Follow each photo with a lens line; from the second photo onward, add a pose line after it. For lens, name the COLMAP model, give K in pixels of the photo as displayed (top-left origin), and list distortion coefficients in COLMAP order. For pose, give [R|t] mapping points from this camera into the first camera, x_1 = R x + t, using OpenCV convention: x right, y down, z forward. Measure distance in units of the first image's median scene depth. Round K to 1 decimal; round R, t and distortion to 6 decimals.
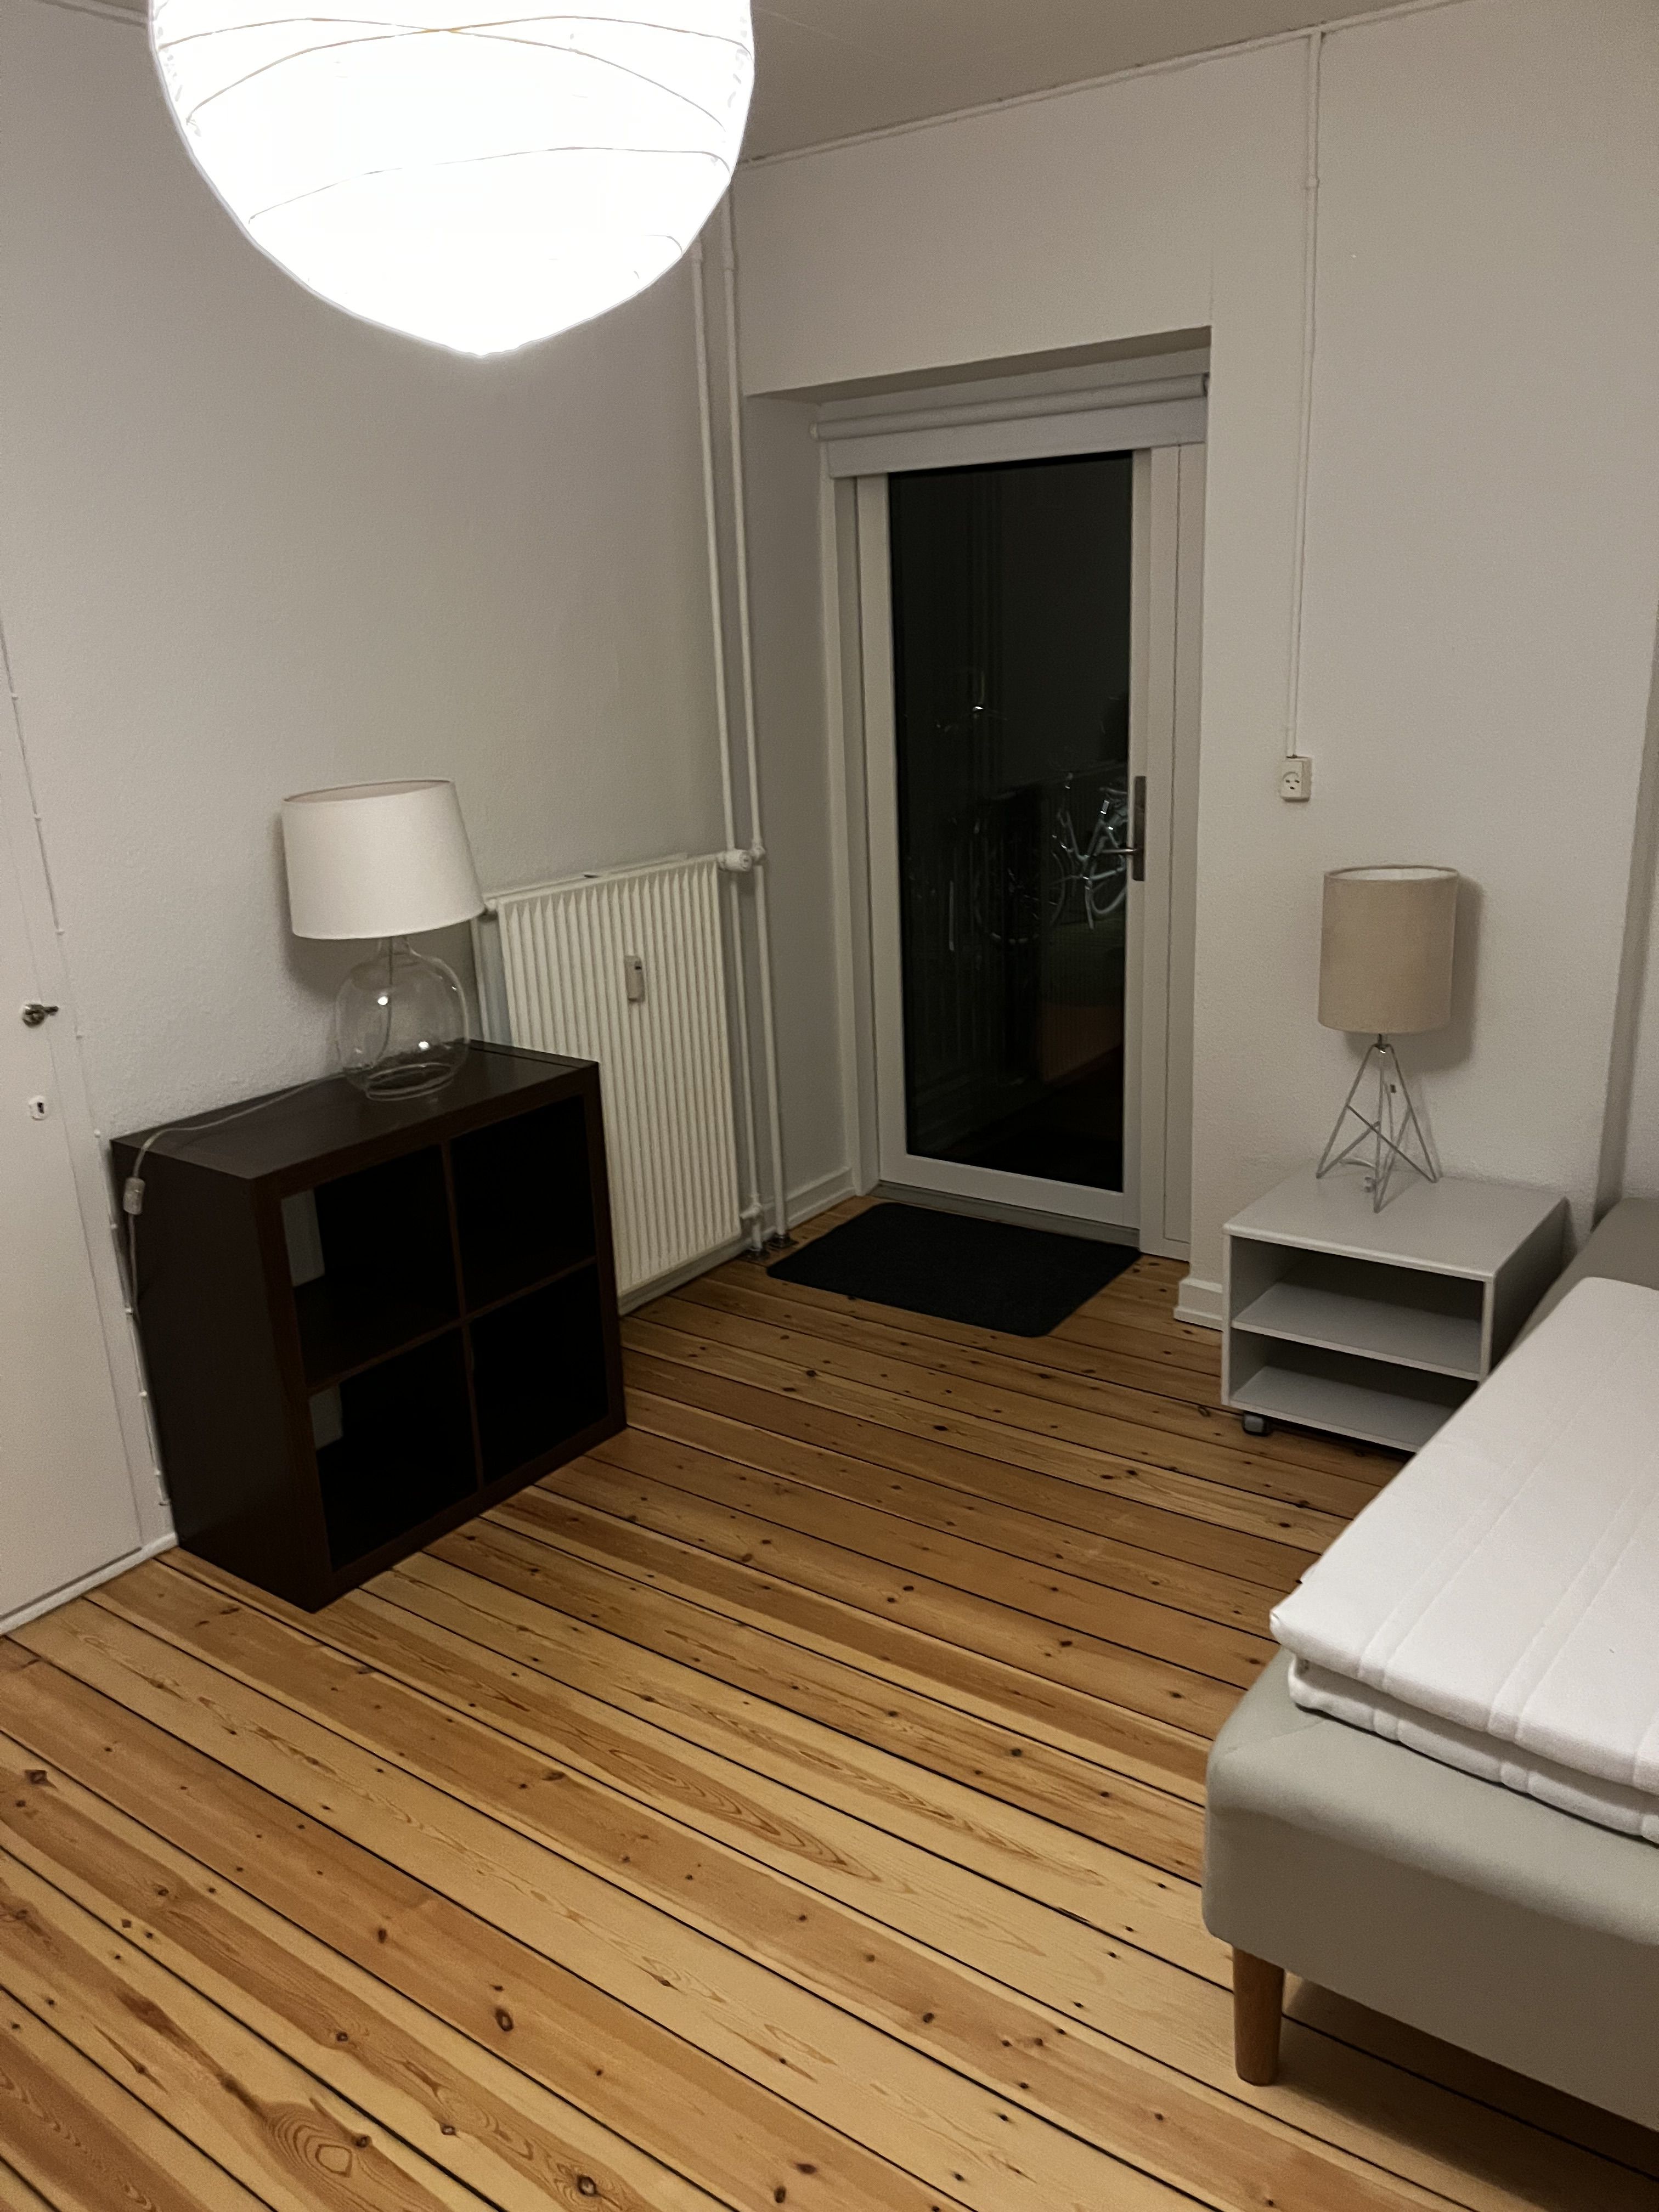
lens RADIAL K [[1673.0, 0, 820.6], [0, 1673.0, 1123.1], [0, 0, 1]] dist [0.049267, -0.077227]
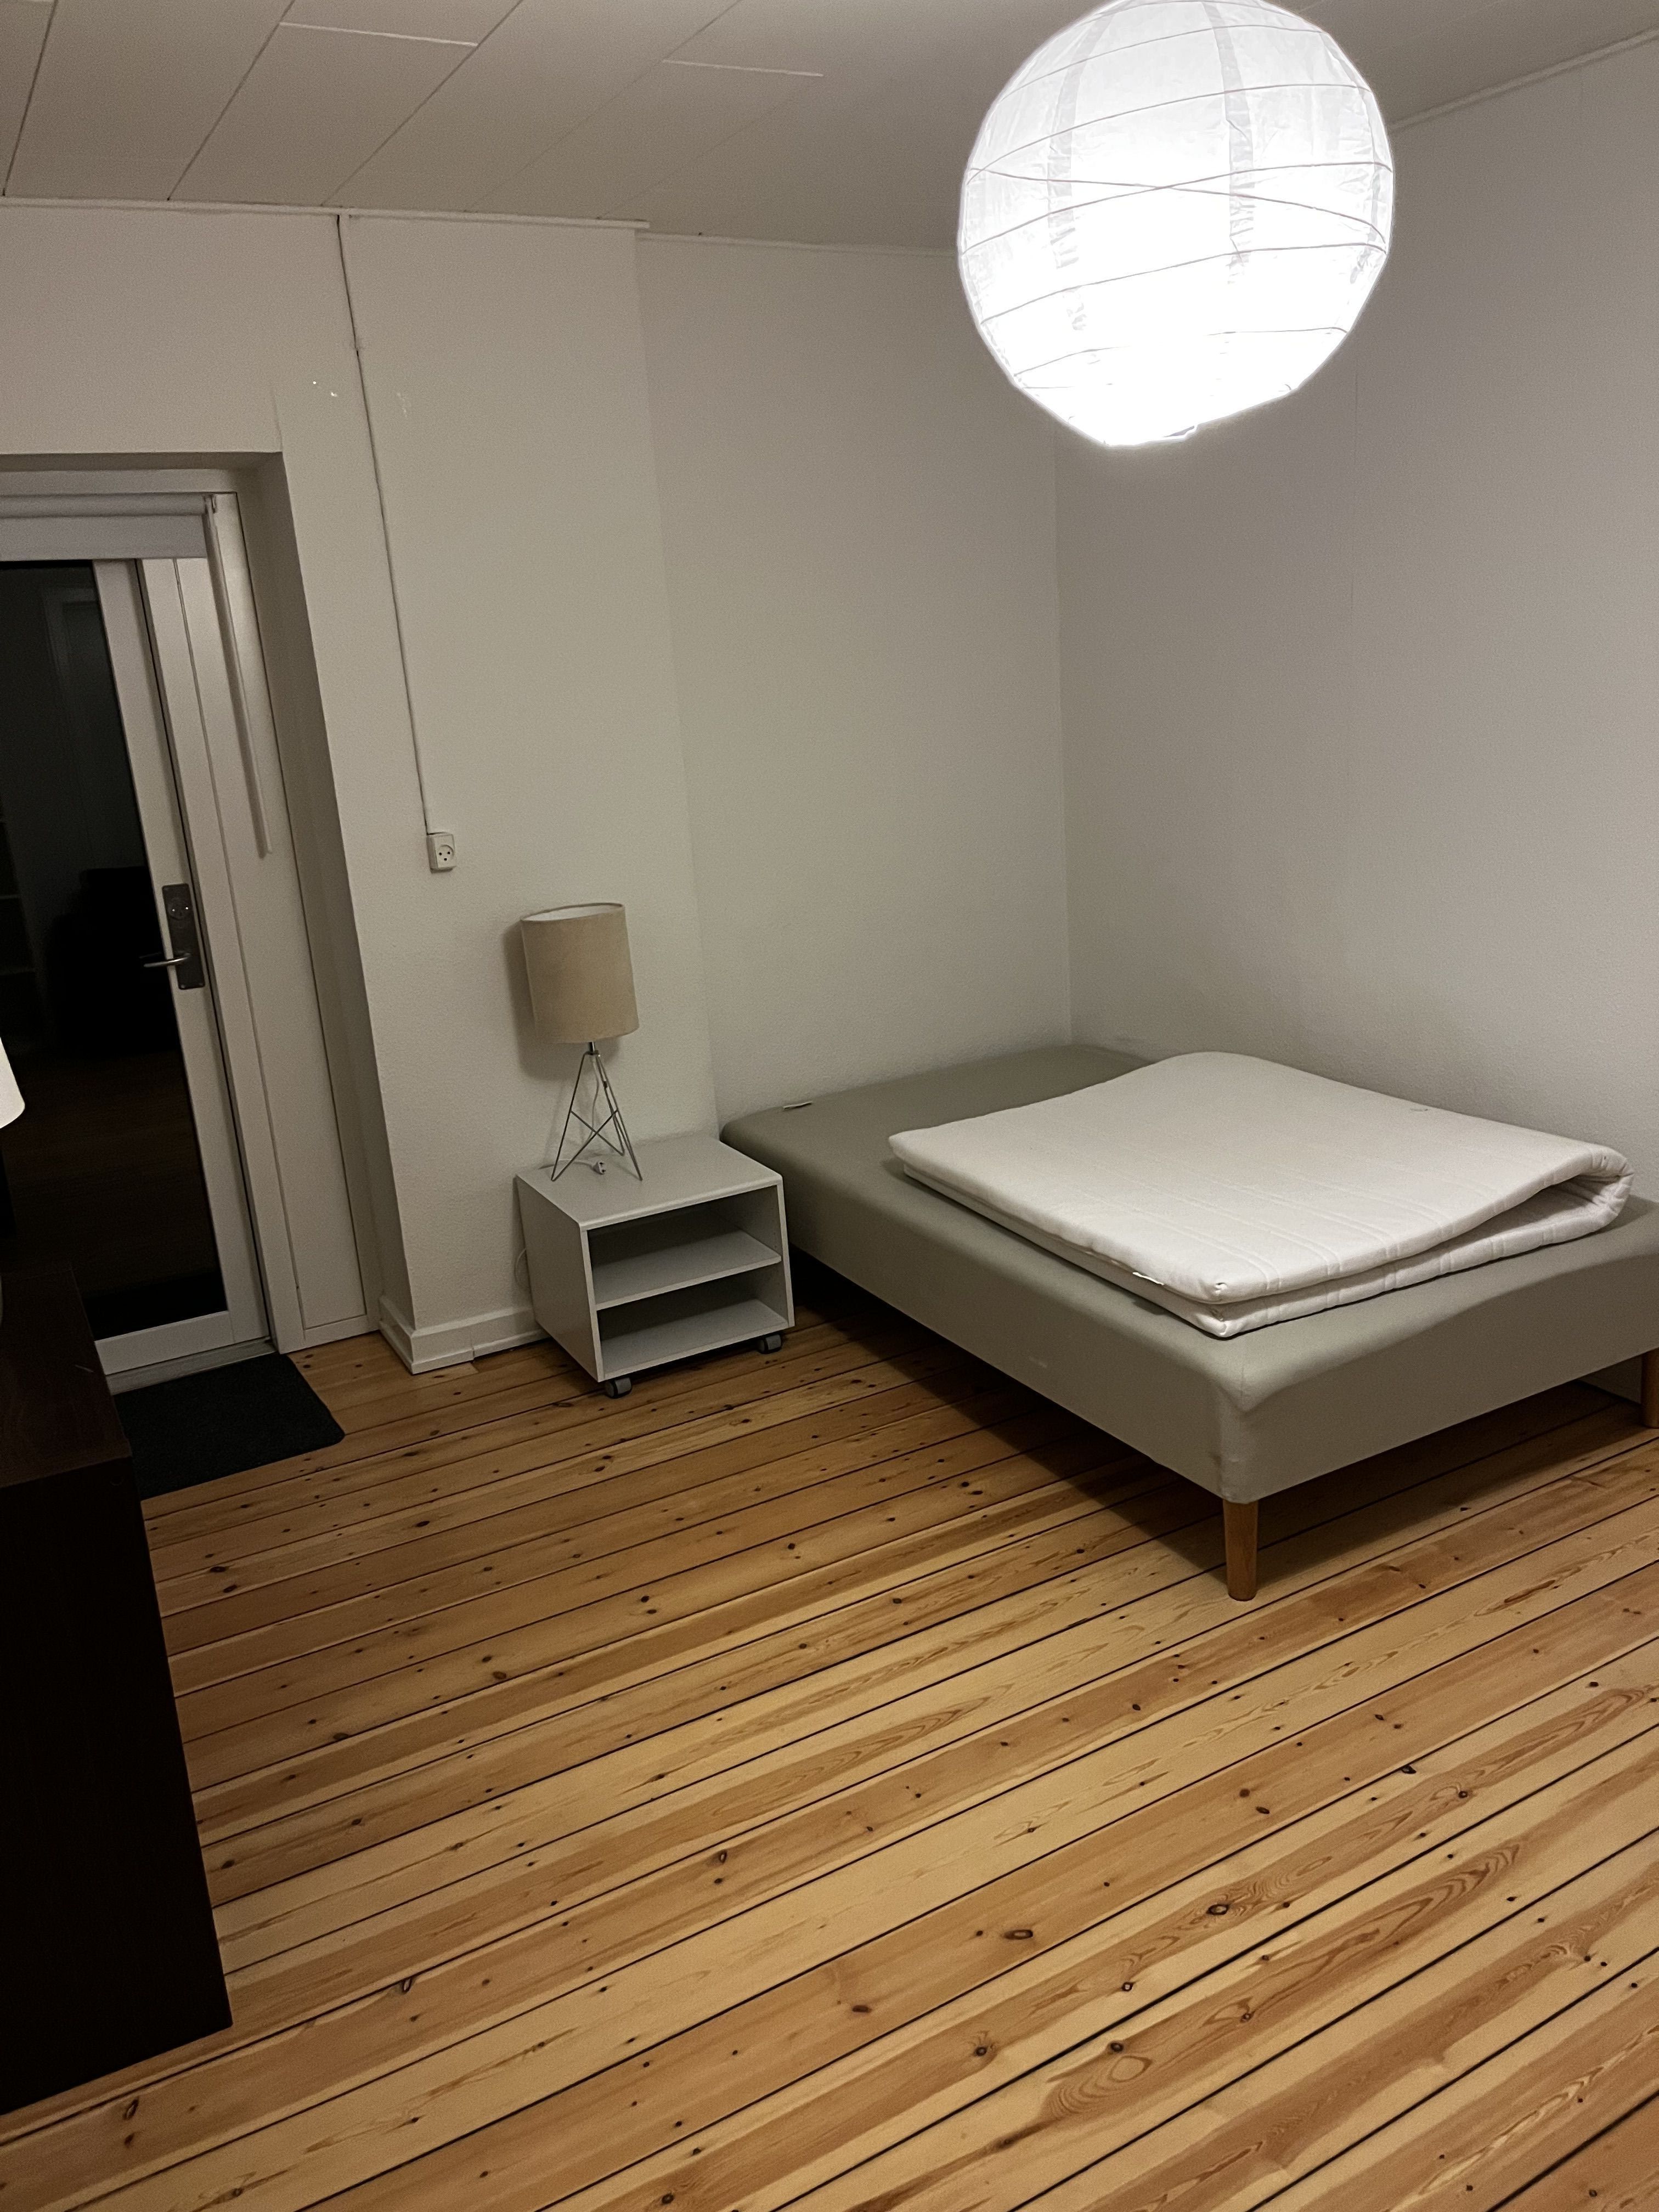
lens RADIAL K [[1673.0, 0, 845.9], [0, 1673.0, 1101.9], [0, 0, 1]] dist [0.049267, -0.077227]
pose [[0.411629, -0.225133, 0.883106, -0.843644], [0.313783, 0.944771, 0.094594, -0.086549], [-0.855629, 0.238166, 0.459538, 0.373002]]
